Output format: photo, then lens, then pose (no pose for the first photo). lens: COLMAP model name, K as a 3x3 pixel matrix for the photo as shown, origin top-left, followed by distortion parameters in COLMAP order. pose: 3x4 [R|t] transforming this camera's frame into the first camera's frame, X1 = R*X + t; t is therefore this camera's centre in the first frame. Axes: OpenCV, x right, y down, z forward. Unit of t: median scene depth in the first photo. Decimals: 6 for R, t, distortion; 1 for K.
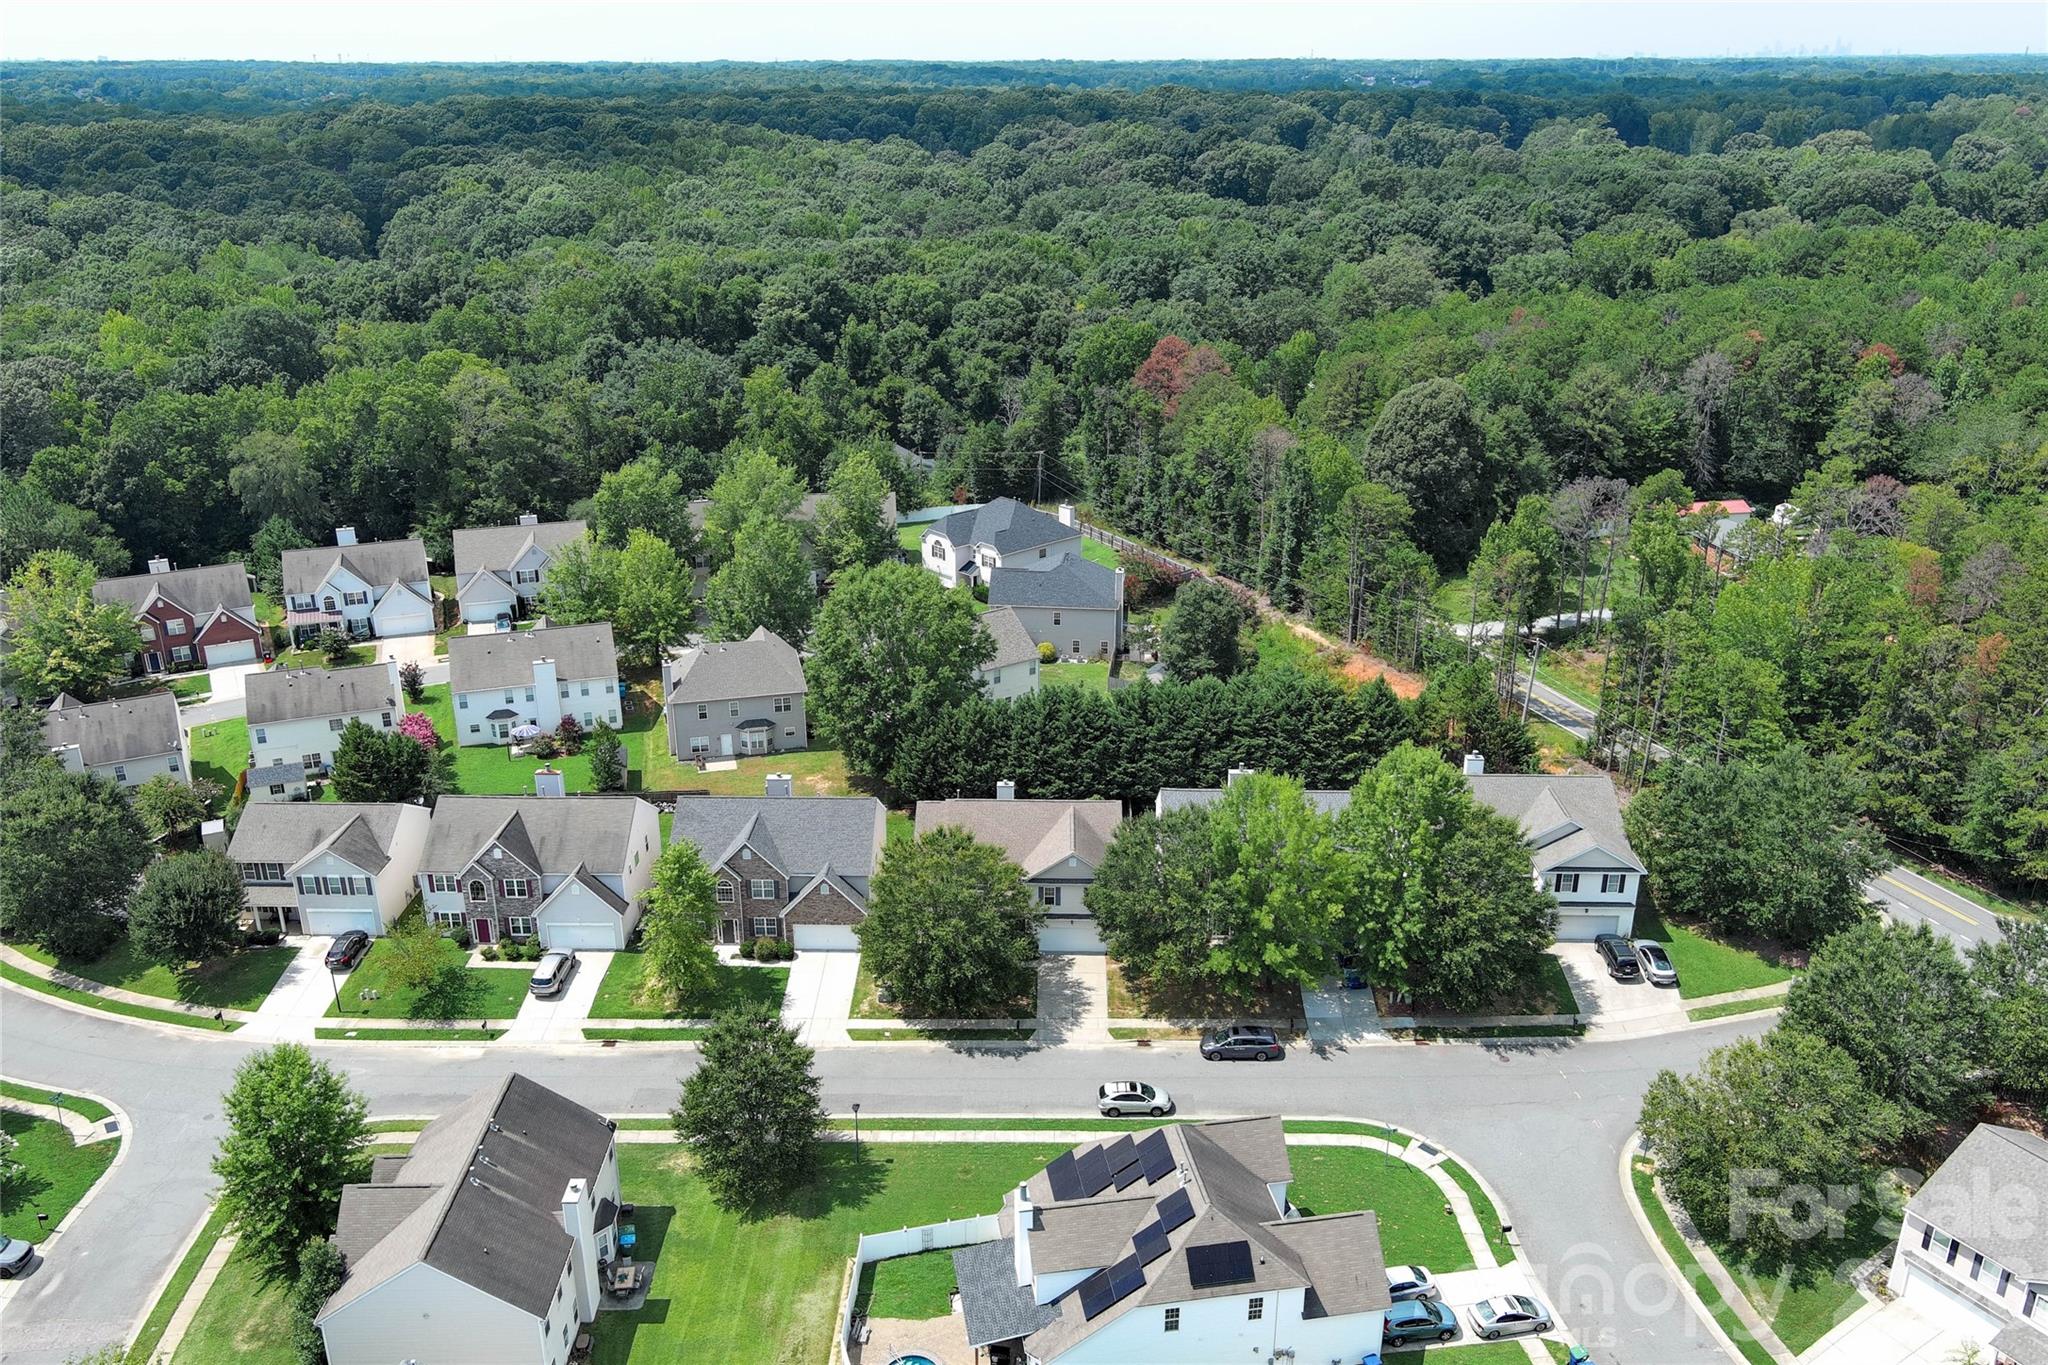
lens RADIAL K [[1576.0, 0, 1013.3], [0, 1576.0, 646.5], [0, 0, 1]] dist [0.015912, -0.007909]
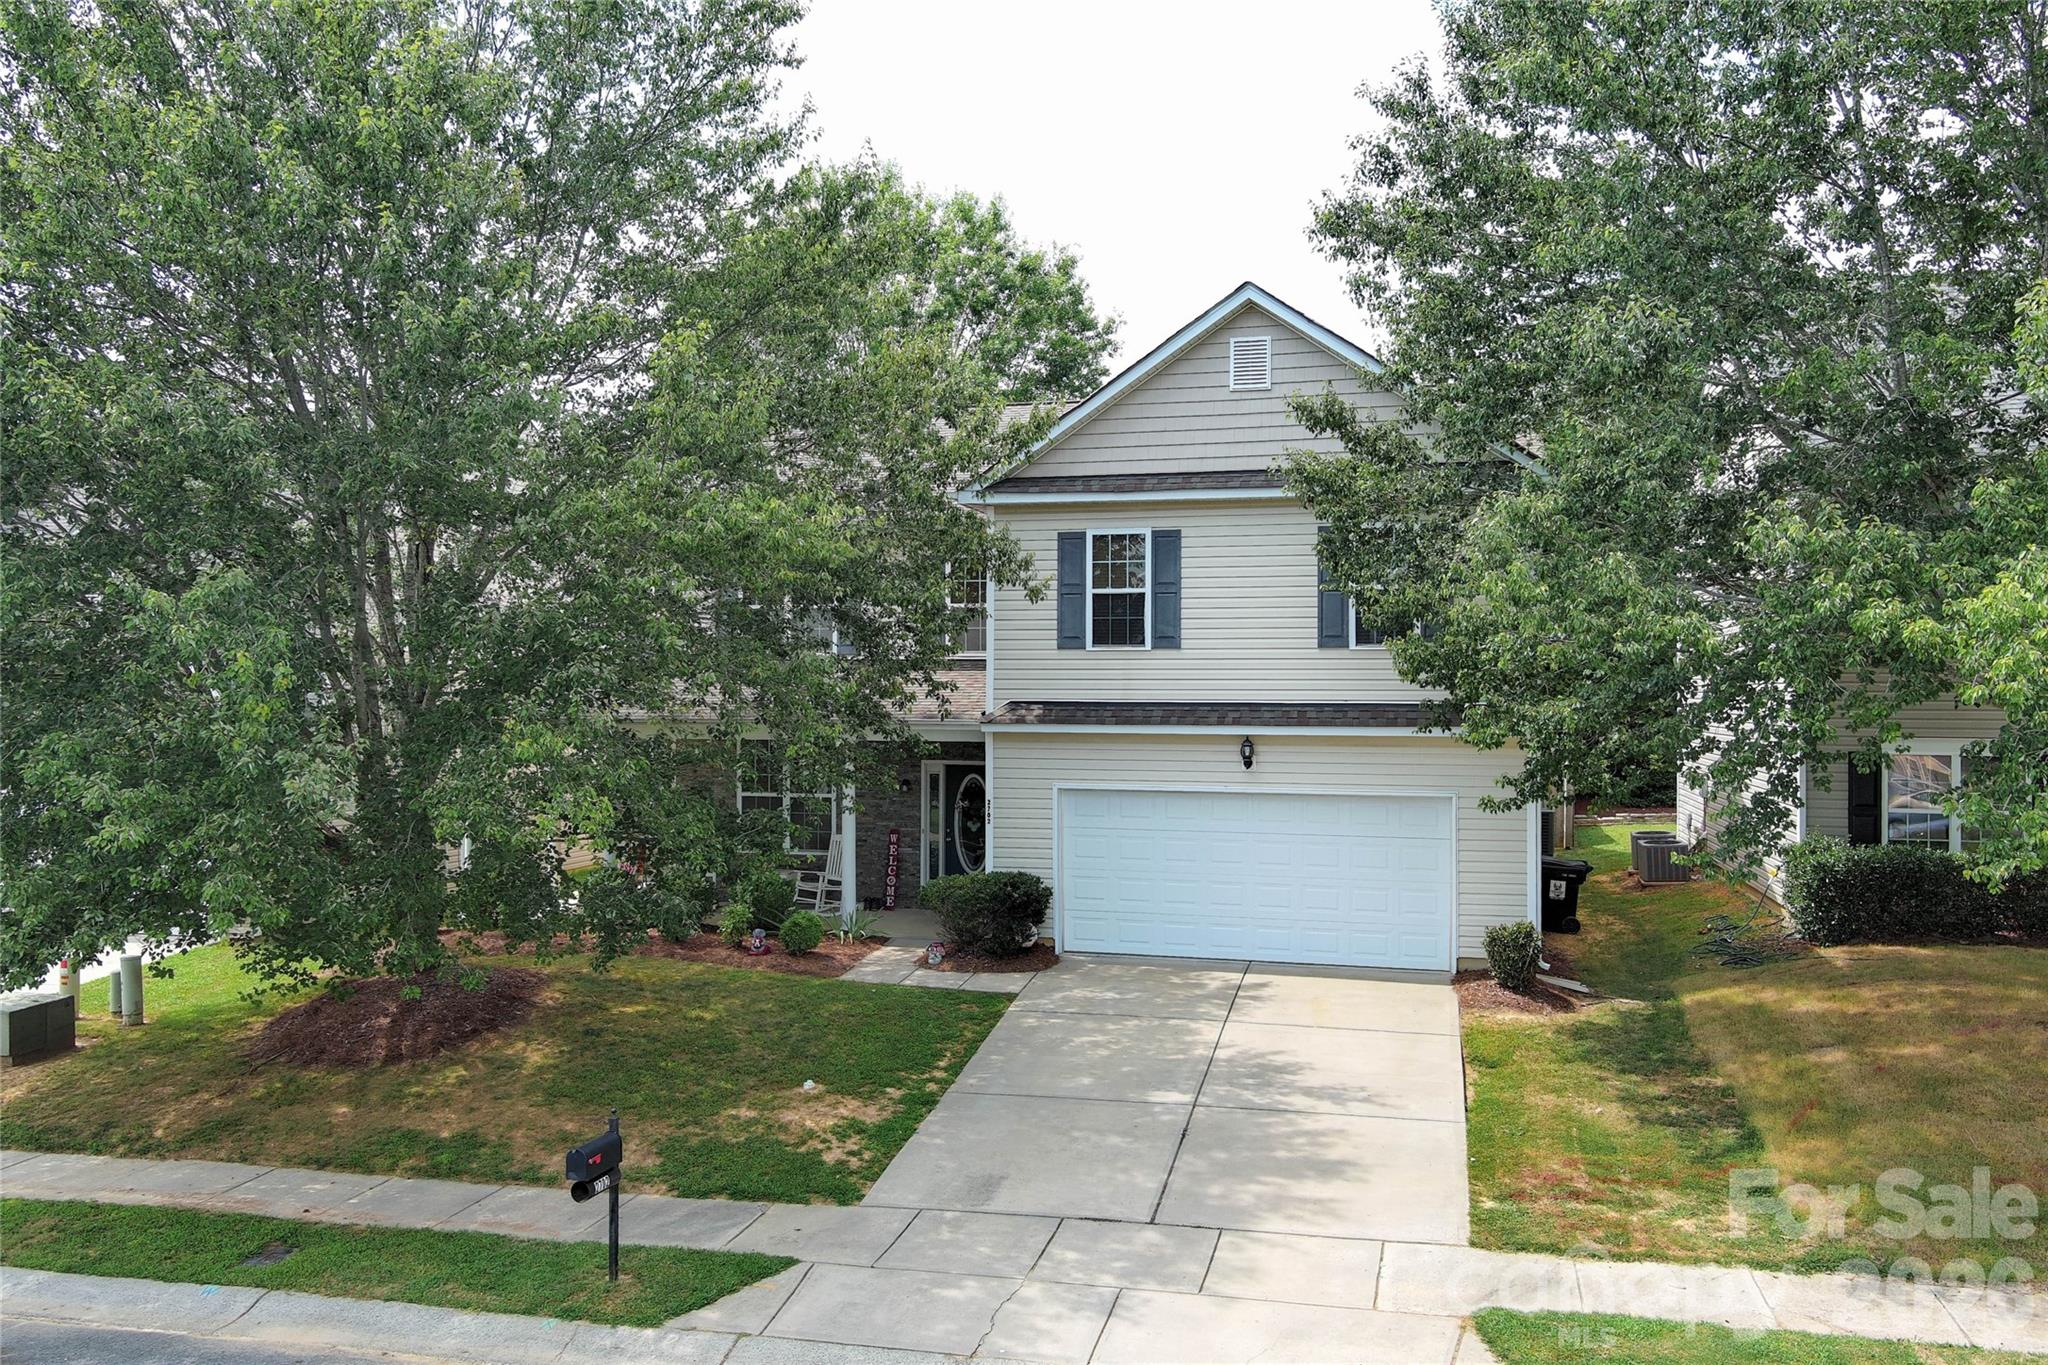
lens RADIAL K [[1576.0, 0, 1019.7], [0, 1576.0, 694.8], [0, 0, 1]] dist [0.015912, -0.007909]
pose [[0.974842, 0.006738, -0.222794, 0.050953], [-0.083625, 0.937586, -0.337549, 0.226813], [0.206614, 0.347688, 0.914562, 0.833484]]
